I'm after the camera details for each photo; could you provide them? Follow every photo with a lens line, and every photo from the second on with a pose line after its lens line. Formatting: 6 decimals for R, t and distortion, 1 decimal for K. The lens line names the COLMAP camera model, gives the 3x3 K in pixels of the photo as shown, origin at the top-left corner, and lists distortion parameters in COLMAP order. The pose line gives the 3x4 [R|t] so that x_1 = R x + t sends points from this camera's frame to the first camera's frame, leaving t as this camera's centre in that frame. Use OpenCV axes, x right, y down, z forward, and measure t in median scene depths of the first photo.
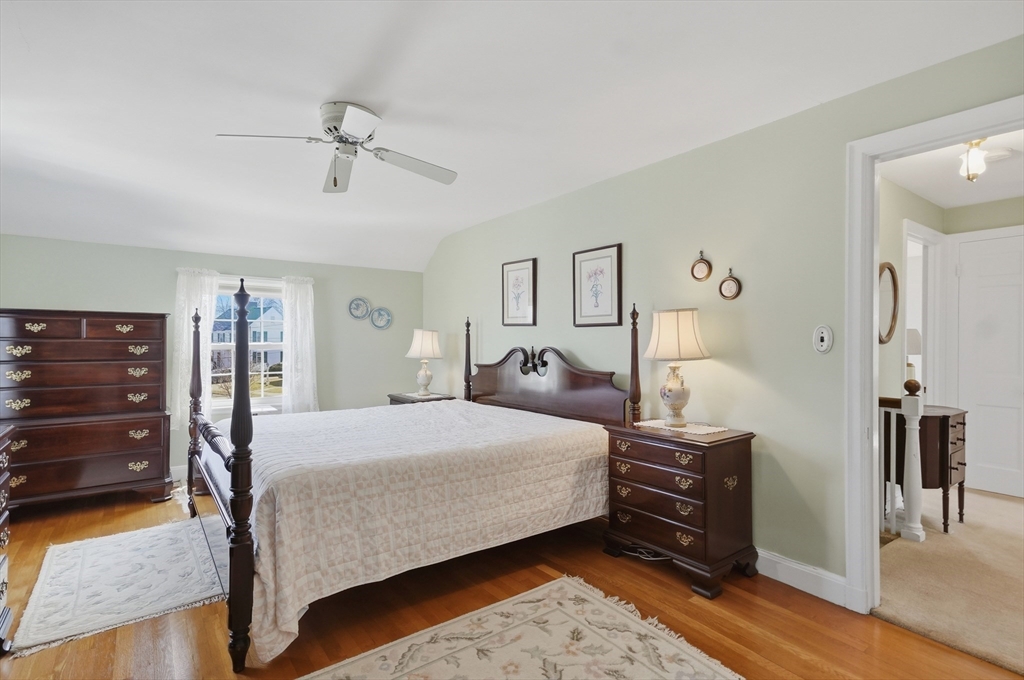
lens RADIAL K [[501.1, 0, 512.0], [0, 501.1, 340.0], [0, 0, 1]] dist [0.019043, 0.000974]
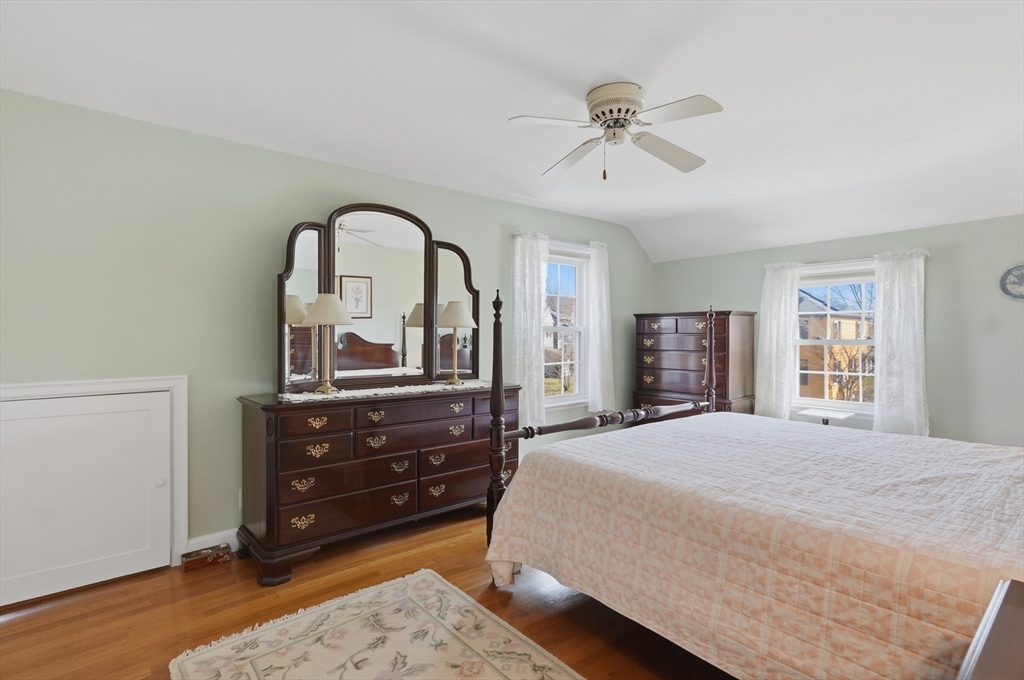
lens RADIAL K [[501.1, 0, 512.0], [0, 501.1, 340.0], [0, 0, 1]] dist [0.019043, 0.000974]
pose [[0.065959, 0.008755, -0.997784, 0.589243], [0.005360, 0.999944, 0.009129, -0.002143], [0.997808, -0.005950, 0.065908, 0.713994]]
